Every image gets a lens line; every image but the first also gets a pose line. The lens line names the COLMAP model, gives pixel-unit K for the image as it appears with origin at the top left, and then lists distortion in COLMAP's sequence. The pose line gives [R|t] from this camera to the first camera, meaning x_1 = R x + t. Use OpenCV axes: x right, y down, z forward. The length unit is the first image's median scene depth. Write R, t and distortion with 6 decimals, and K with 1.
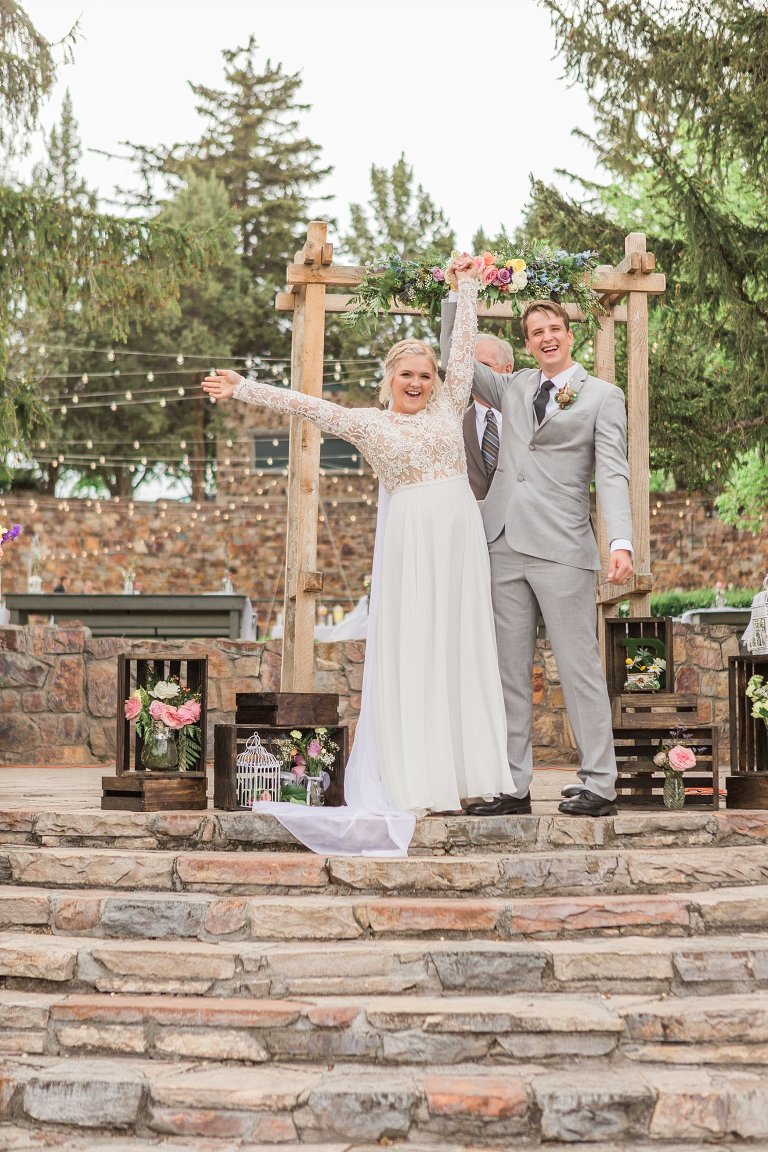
lens RADIAL K [[2033.0, 0, 384.0], [0, 2033.0, 576.0], [0, 0, 1]] dist [-0.062797, 0.083223]
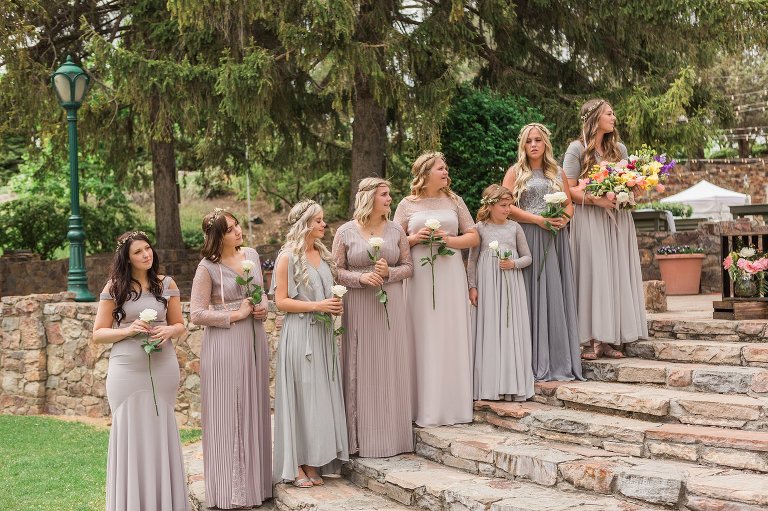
lens RADIAL K [[939.8, 0, 384.0], [0, 939.8, 255.5], [0, 0, 1]] dist [-0.015362, -0.007890]
pose [[0.837790, -0.036894, -0.544744, 0.072181], [0.065791, 0.997266, 0.033642, 0.009991], [0.542013, -0.064025, 0.837927, 0.133111]]
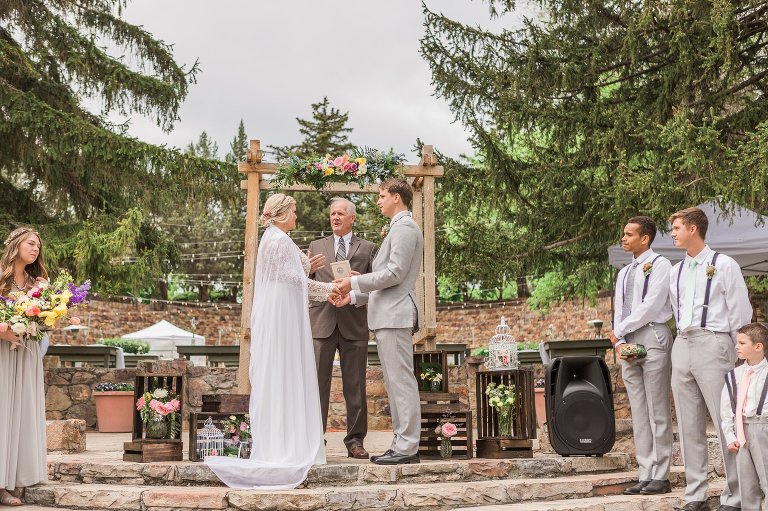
lens RADIAL K [[902.5, 0, 384.0], [0, 902.5, 255.5], [0, 0, 1]] dist [-0.033482, -0.002919]
pose [[0.999897, -0.010141, -0.010182, 0.097677], [0.009158, 0.995690, -0.092293, 0.009704], [0.011074, 0.092190, 0.995680, 0.192919]]
